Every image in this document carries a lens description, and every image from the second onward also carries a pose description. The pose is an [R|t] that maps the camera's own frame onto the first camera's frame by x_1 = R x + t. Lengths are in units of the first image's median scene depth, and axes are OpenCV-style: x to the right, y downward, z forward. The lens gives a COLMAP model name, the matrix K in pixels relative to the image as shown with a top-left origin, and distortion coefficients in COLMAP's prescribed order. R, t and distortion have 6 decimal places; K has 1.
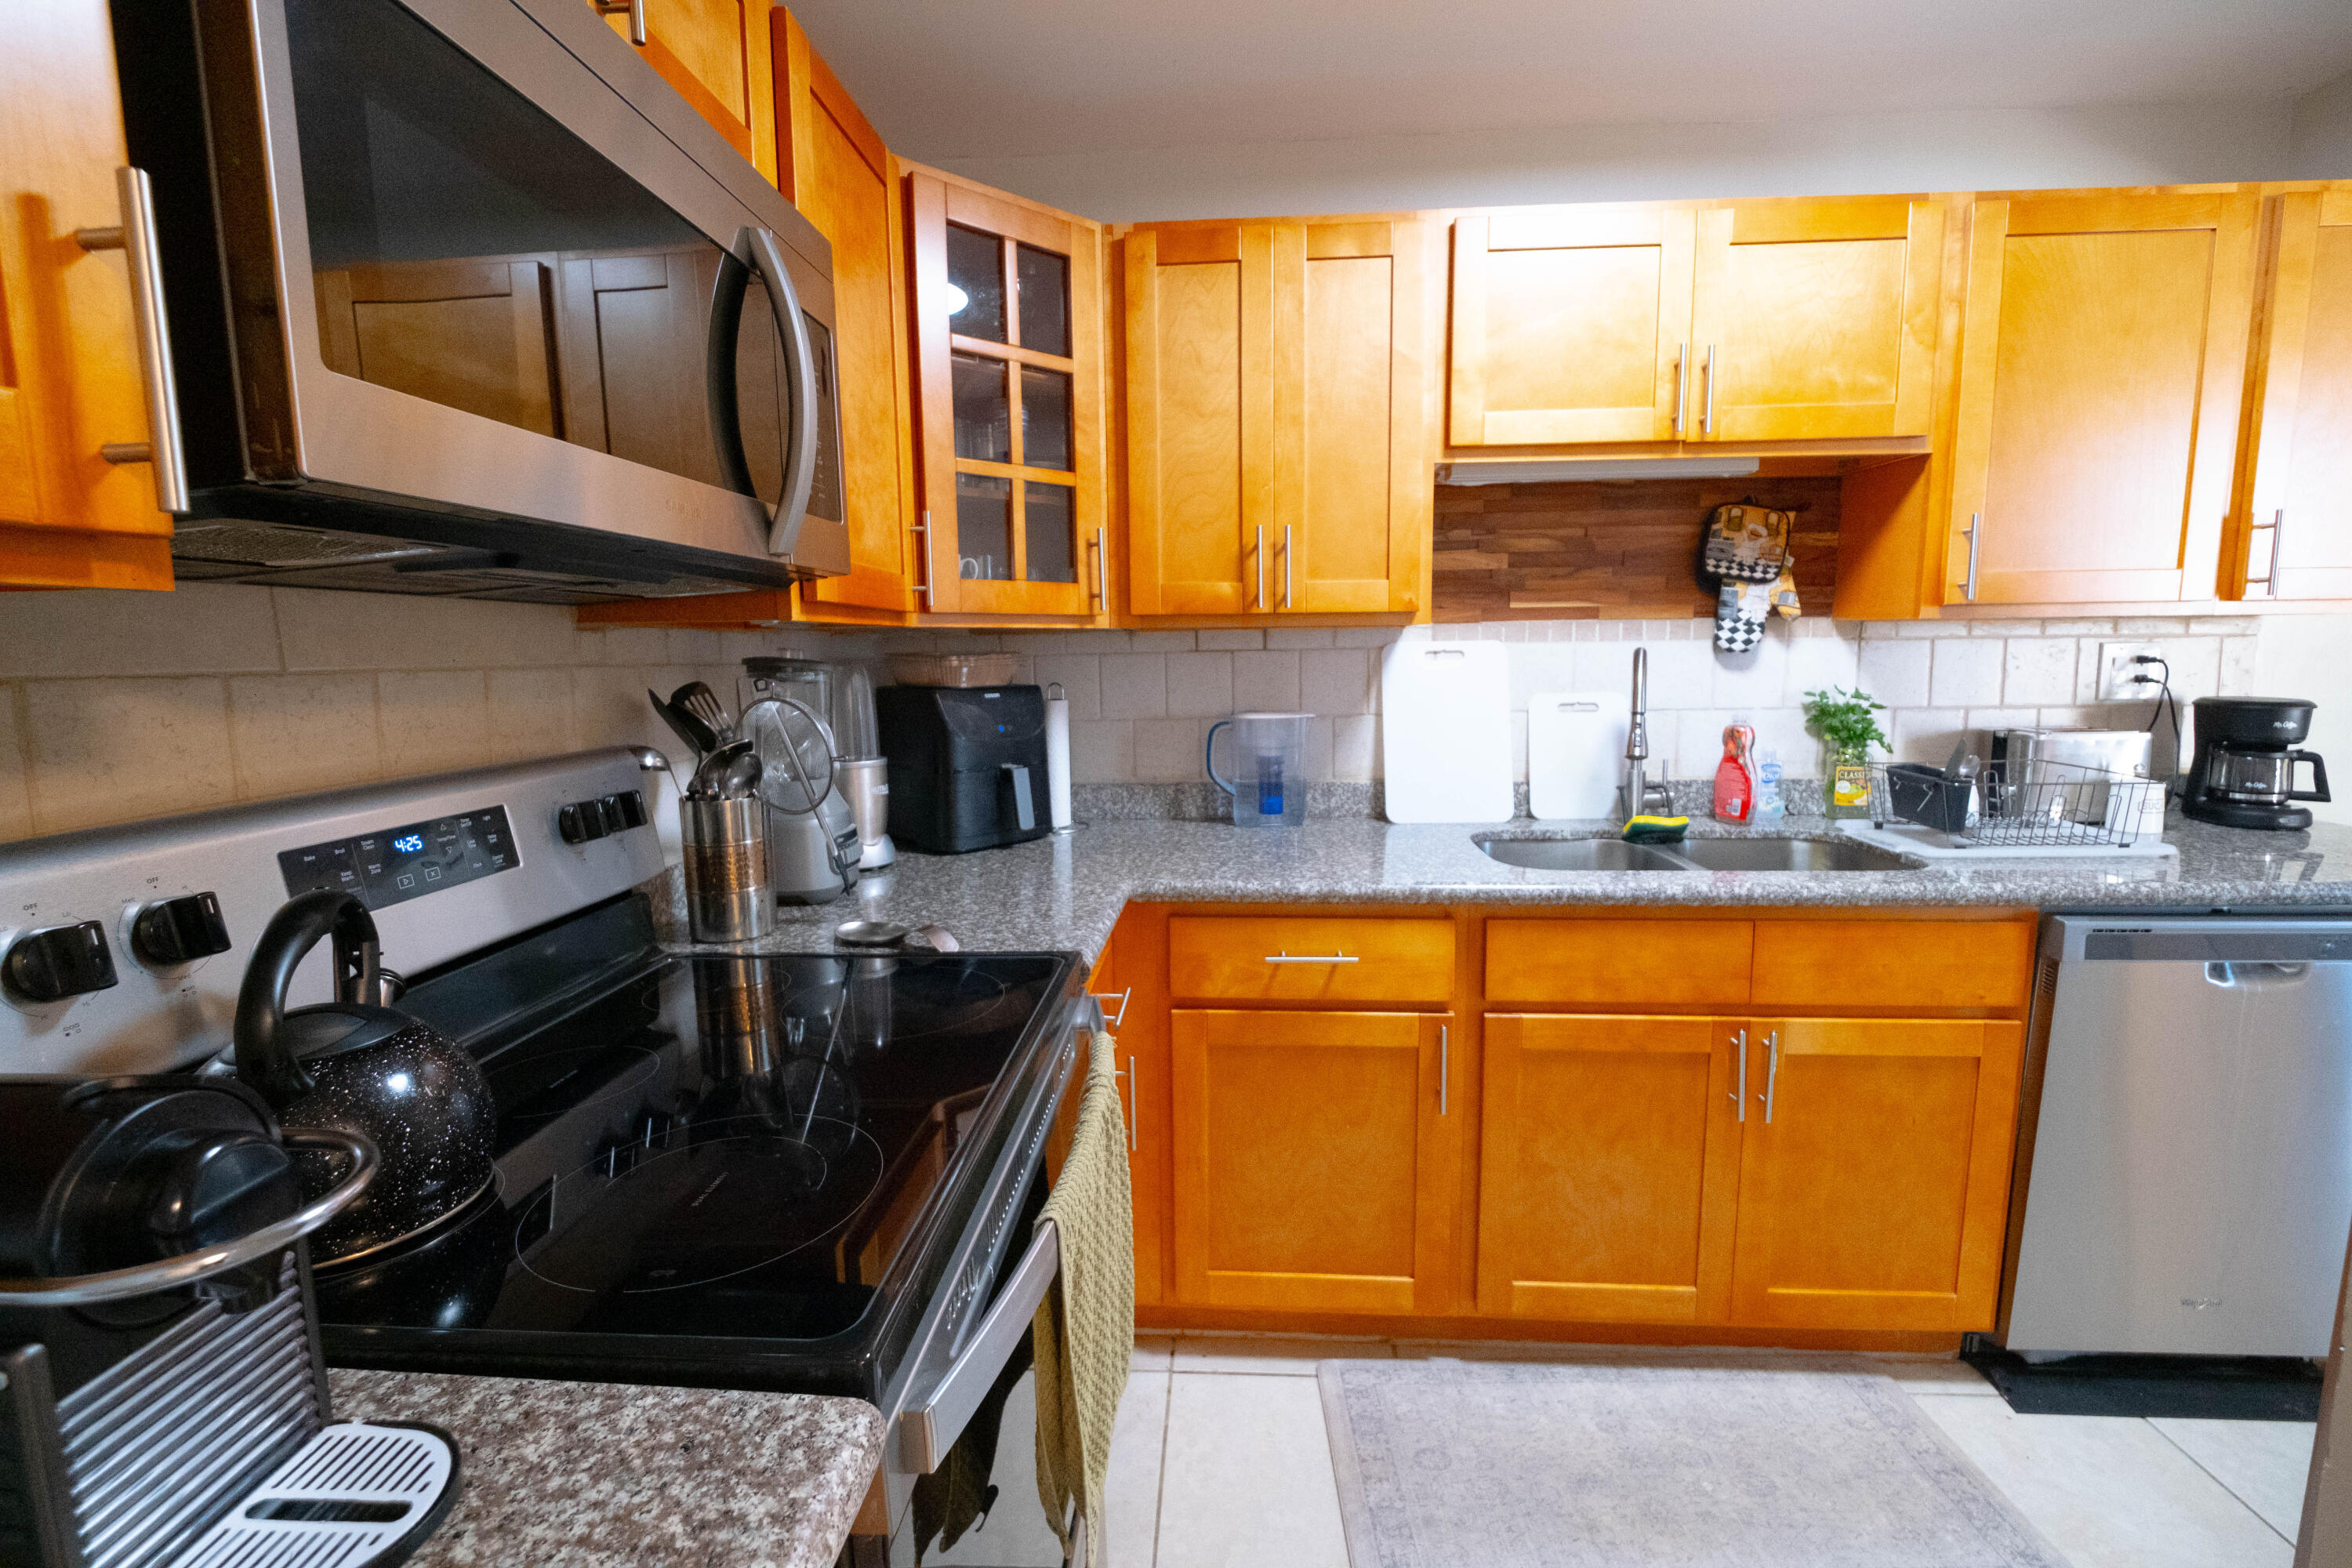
lens RADIAL K [[1026.6, 0, 1171.0], [0, 1026.6, 770.6], [0, 0, 1]] dist [-0.000899, -0.003141]
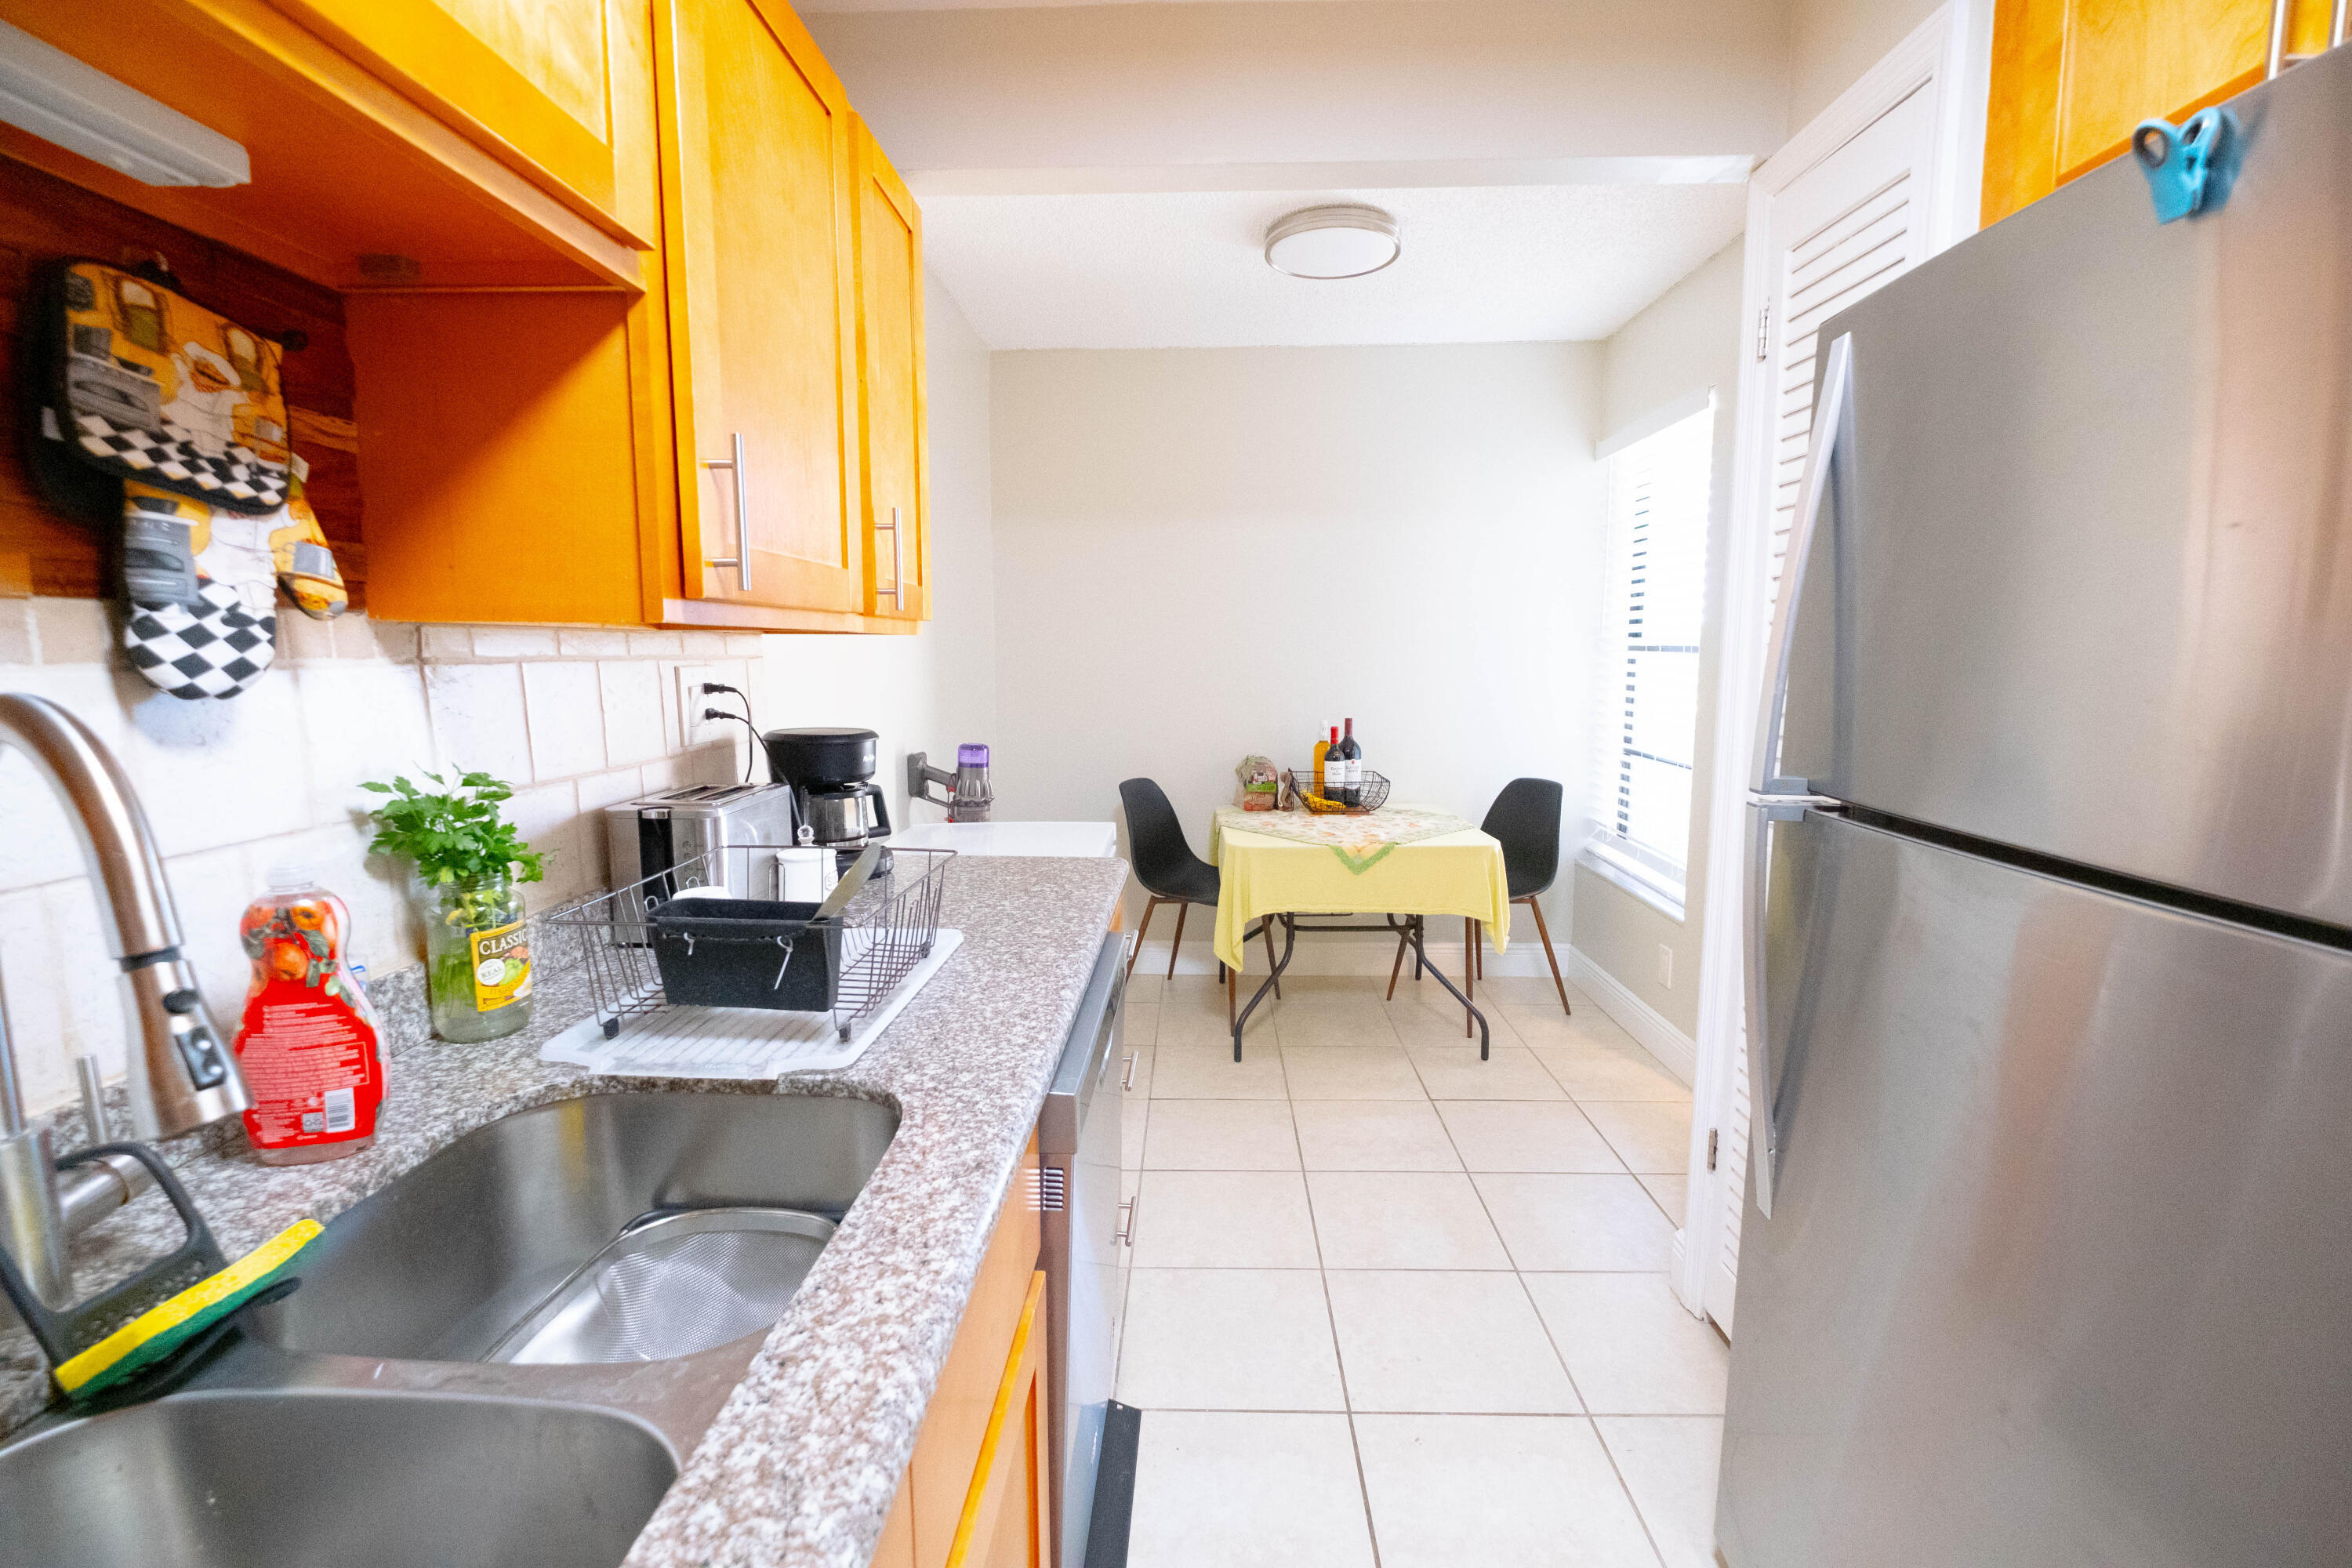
lens RADIAL K [[1026.6, 0, 1171.0], [0, 1026.6, 770.6], [0, 0, 1]] dist [-0.000899, -0.003141]
pose [[-0.034913, -0.105320, 0.993825, 0.181487], [0.126601, 0.985954, 0.108934, -0.087767], [-0.991339, 0.129623, -0.021089, 0.684940]]
